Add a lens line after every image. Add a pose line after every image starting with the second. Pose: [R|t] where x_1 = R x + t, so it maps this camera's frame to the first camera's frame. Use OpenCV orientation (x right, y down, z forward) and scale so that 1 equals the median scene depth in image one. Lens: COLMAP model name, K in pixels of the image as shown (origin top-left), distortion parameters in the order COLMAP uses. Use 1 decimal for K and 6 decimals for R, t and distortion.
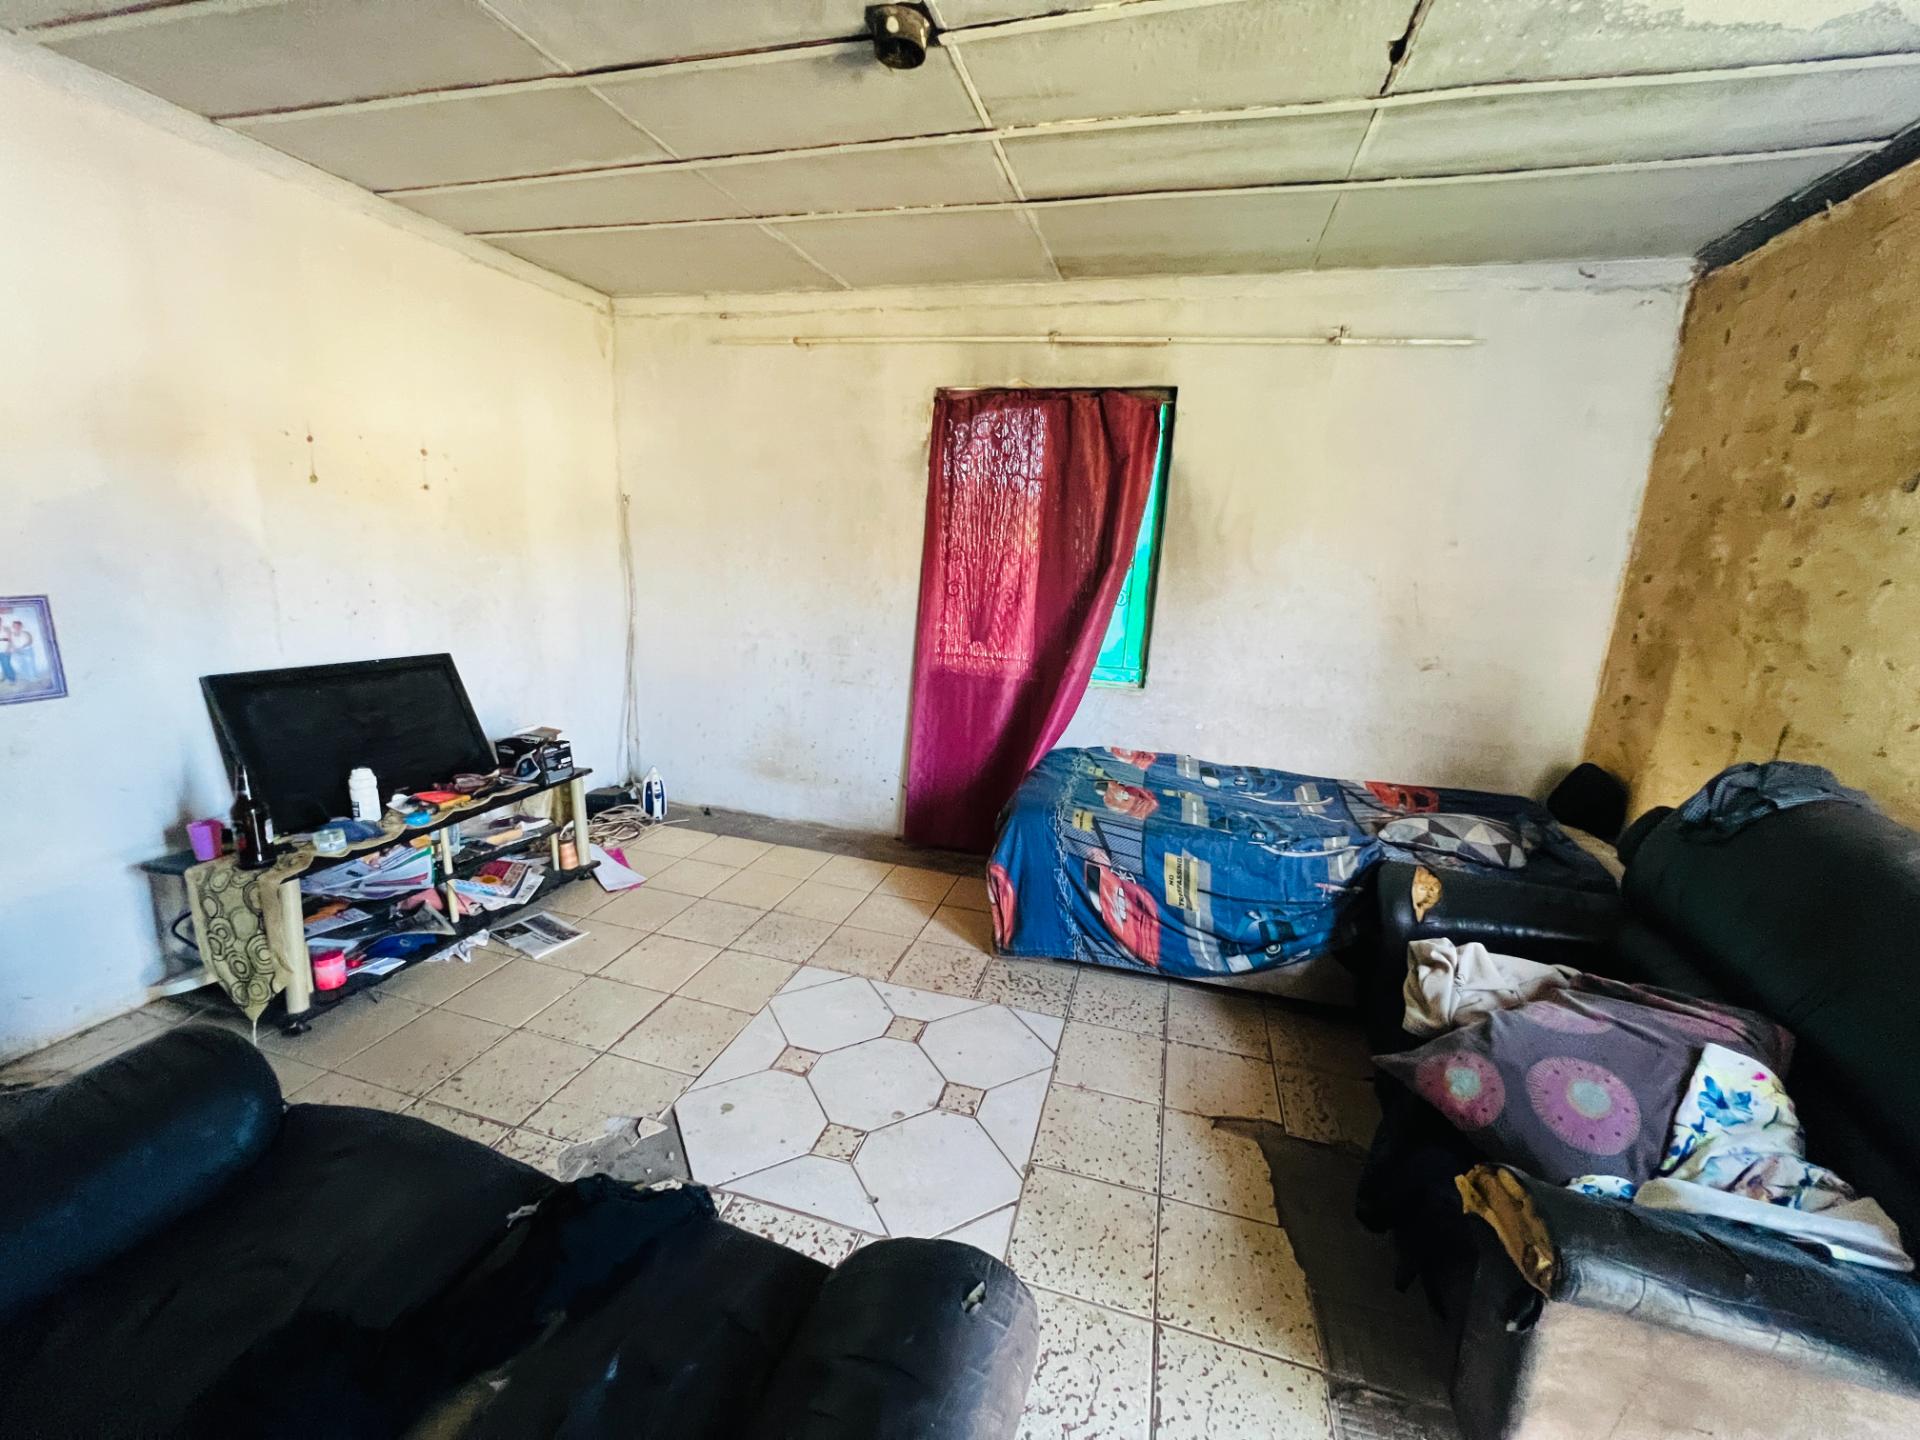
lens RADIAL K [[766.7, 0, 960.0], [0, 766.7, 720.0], [0, 0, 1]] dist [-0.000739, -0.000220]
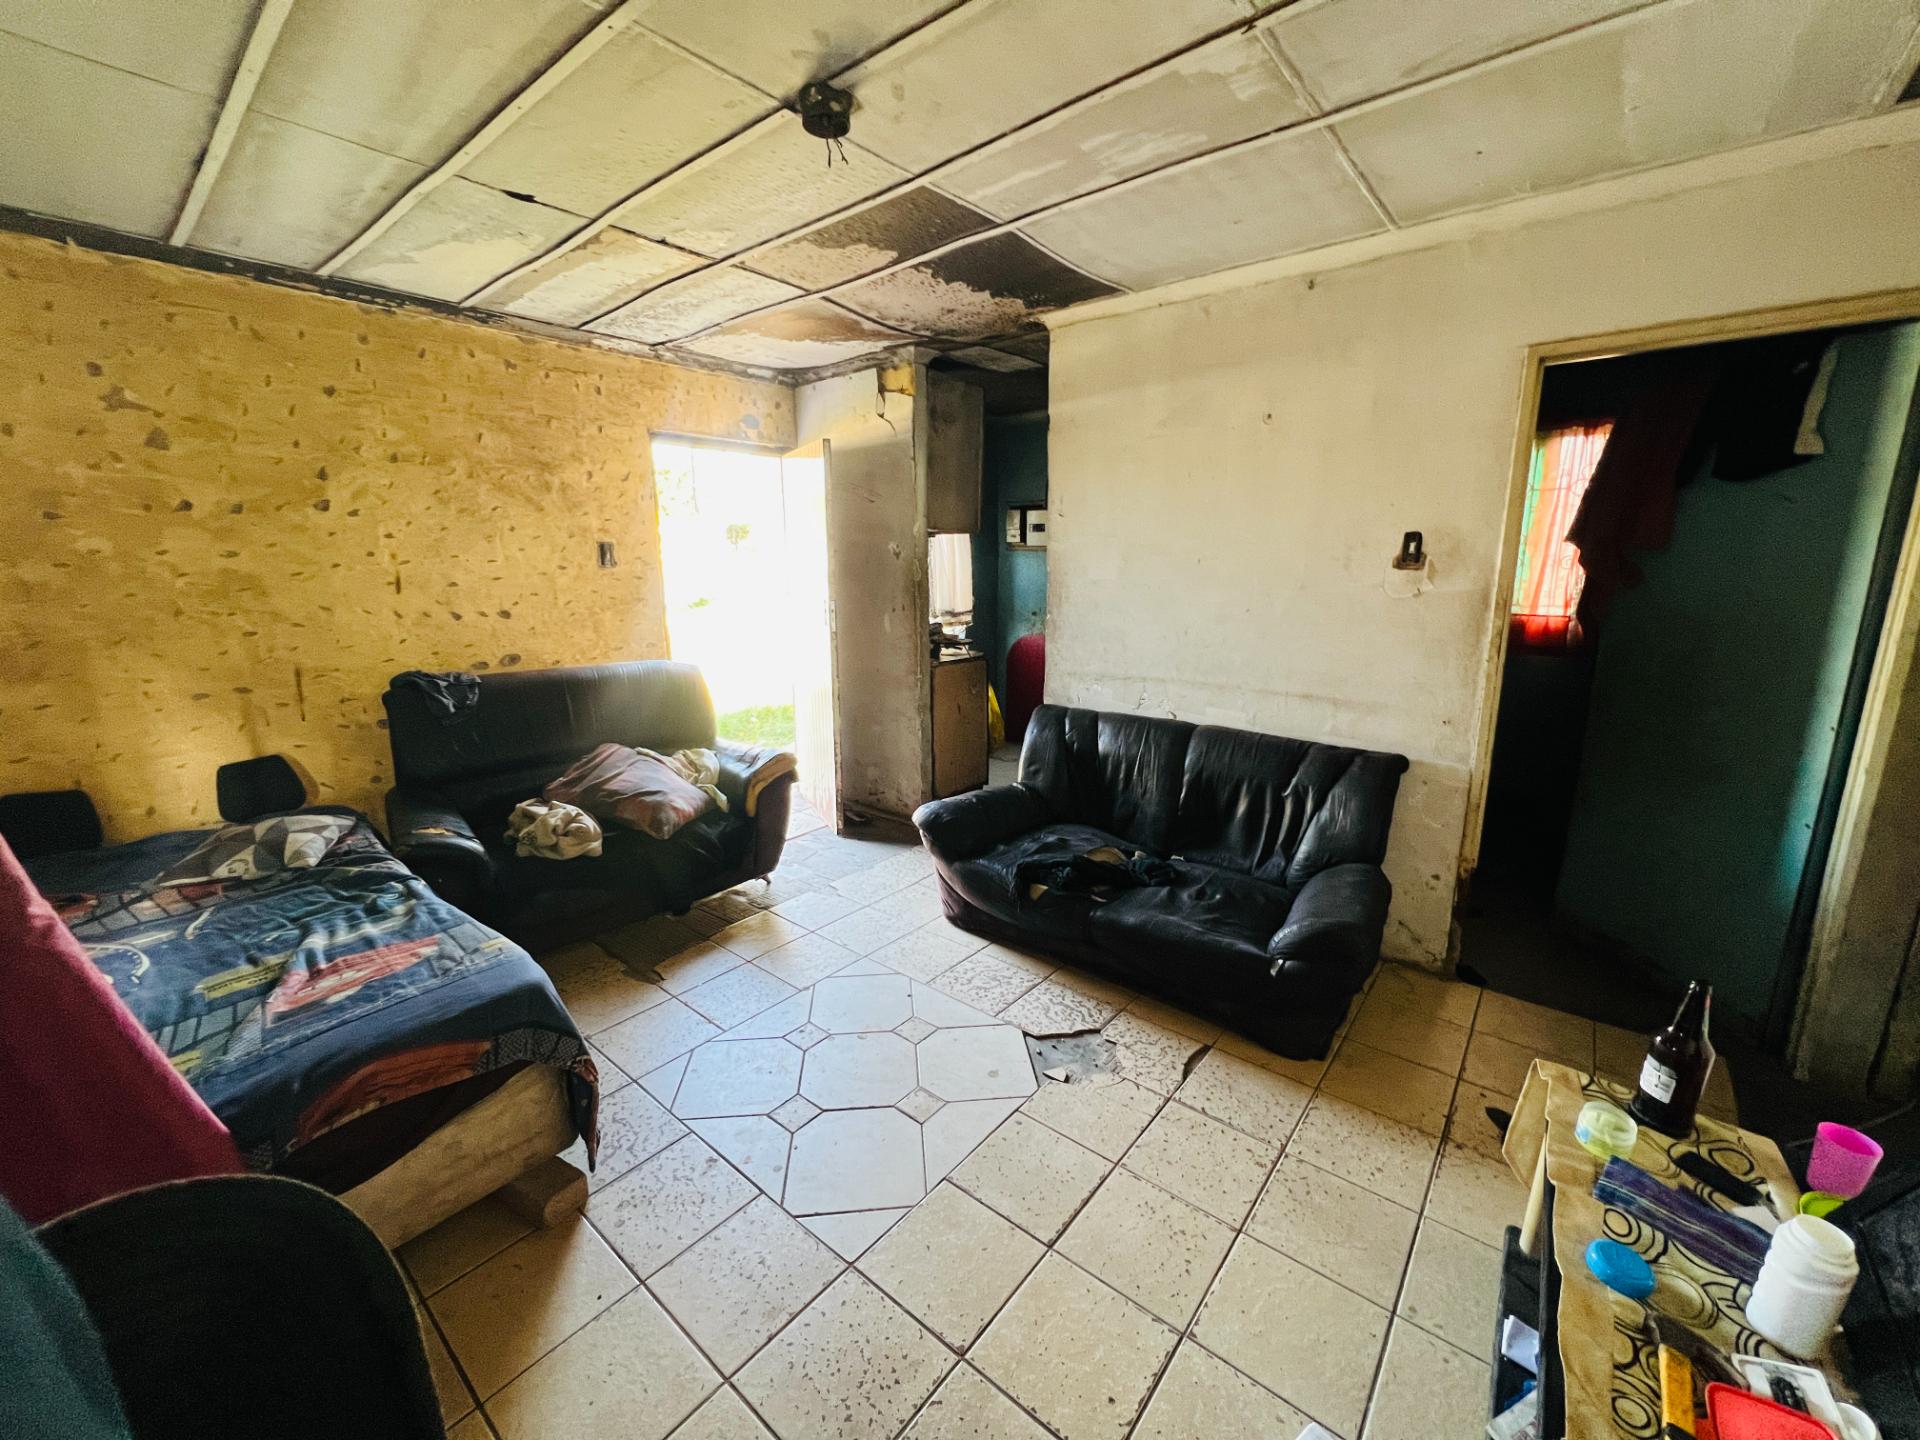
lens RADIAL K [[766.7, 0, 960.0], [0, 766.7, 720.0], [0, 0, 1]] dist [-0.000739, -0.000220]
pose [[-0.917016, -0.125649, 0.378542, -0.615654], [0.049166, 0.906233, 0.419909, -0.443909], [-0.395809, 0.403675, -0.824853, 1.723216]]
